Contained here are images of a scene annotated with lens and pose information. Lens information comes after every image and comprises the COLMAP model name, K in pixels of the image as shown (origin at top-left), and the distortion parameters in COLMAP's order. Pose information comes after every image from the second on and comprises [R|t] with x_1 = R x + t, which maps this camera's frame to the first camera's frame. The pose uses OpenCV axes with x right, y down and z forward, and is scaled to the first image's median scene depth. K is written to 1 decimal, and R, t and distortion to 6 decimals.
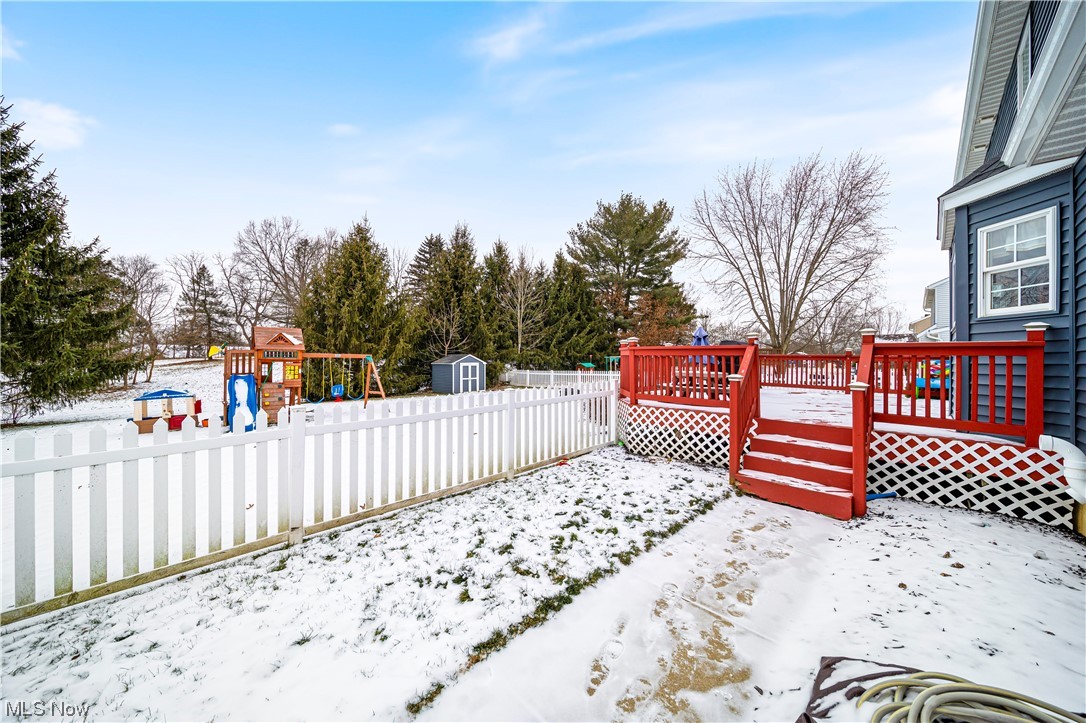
lens RADIAL K [[378.3, 0, 544.0], [0, 378.3, 363.6], [0, 0, 1]] dist [-0.002145, -0.000729]
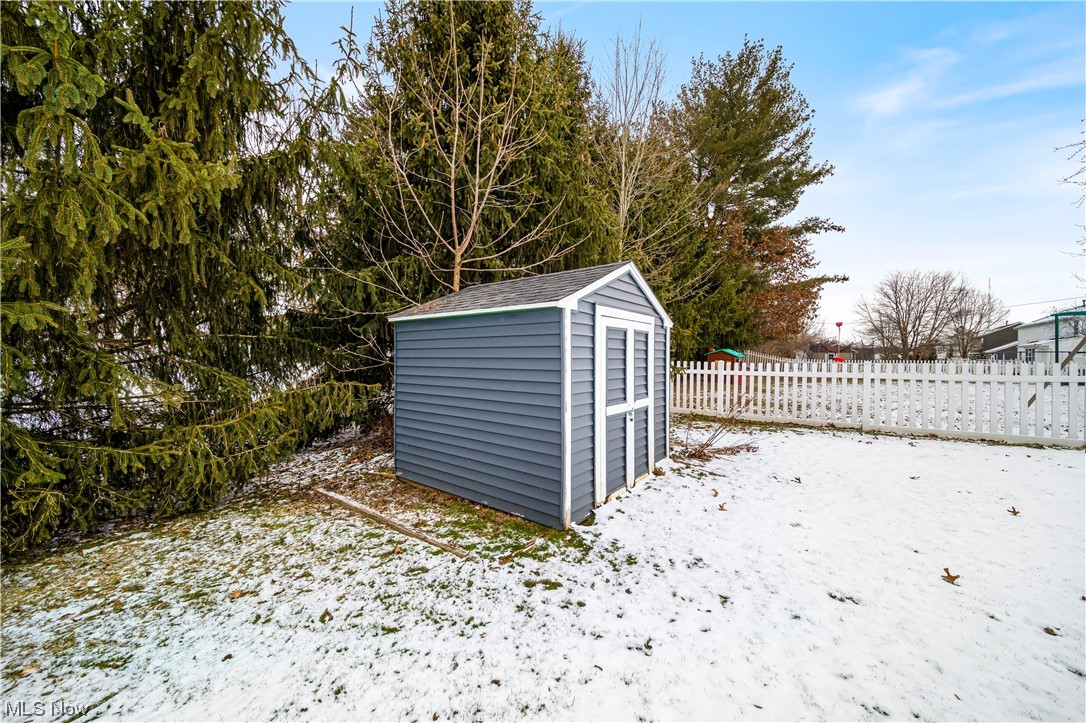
lens RADIAL K [[378.3, 0, 542.3], [0, 378.3, 361.0], [0, 0, 1]] dist [-0.002145, -0.000729]
pose [[0.992504, 0.001165, 0.122209, -0.203623], [-0.001255, 0.999999, 0.000660, 0.015466], [-0.122208, -0.000808, 0.992504, 0.667126]]
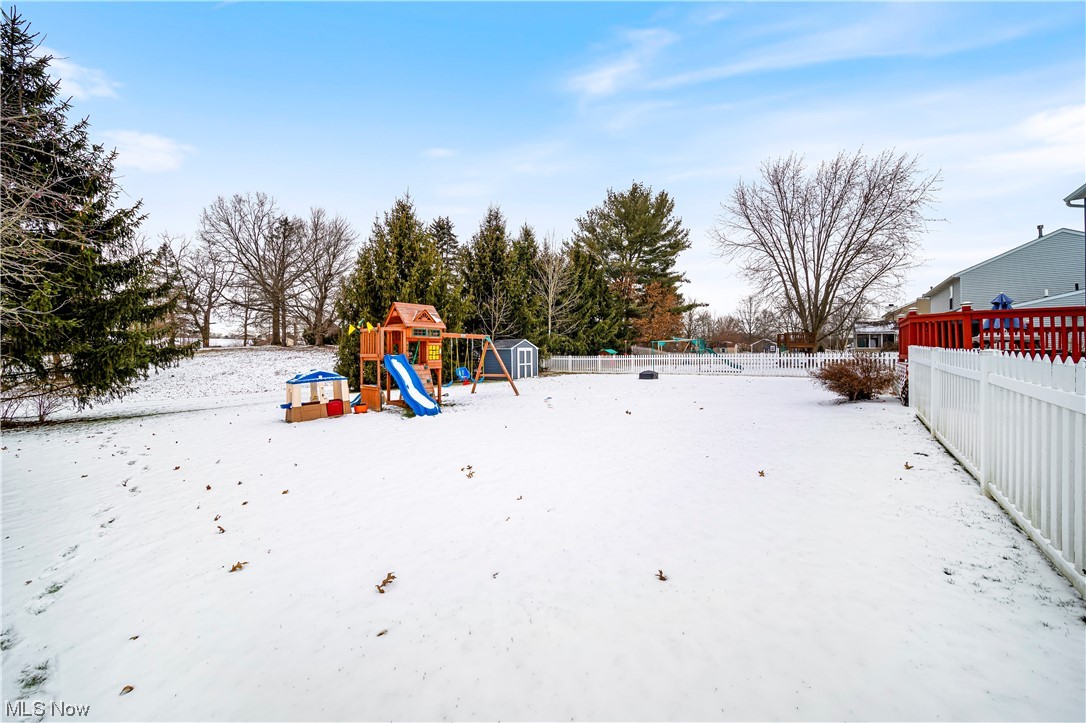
lens RADIAL K [[378.3, 0, 541.1], [0, 378.3, 358.5], [0, 0, 1]] dist [-0.002145, -0.000729]
pose [[0.993317, -0.009632, 0.115019, -0.213184], [0.008546, 0.999914, 0.009934, 0.012516], [-0.115105, -0.008885, 0.993314, 0.024339]]
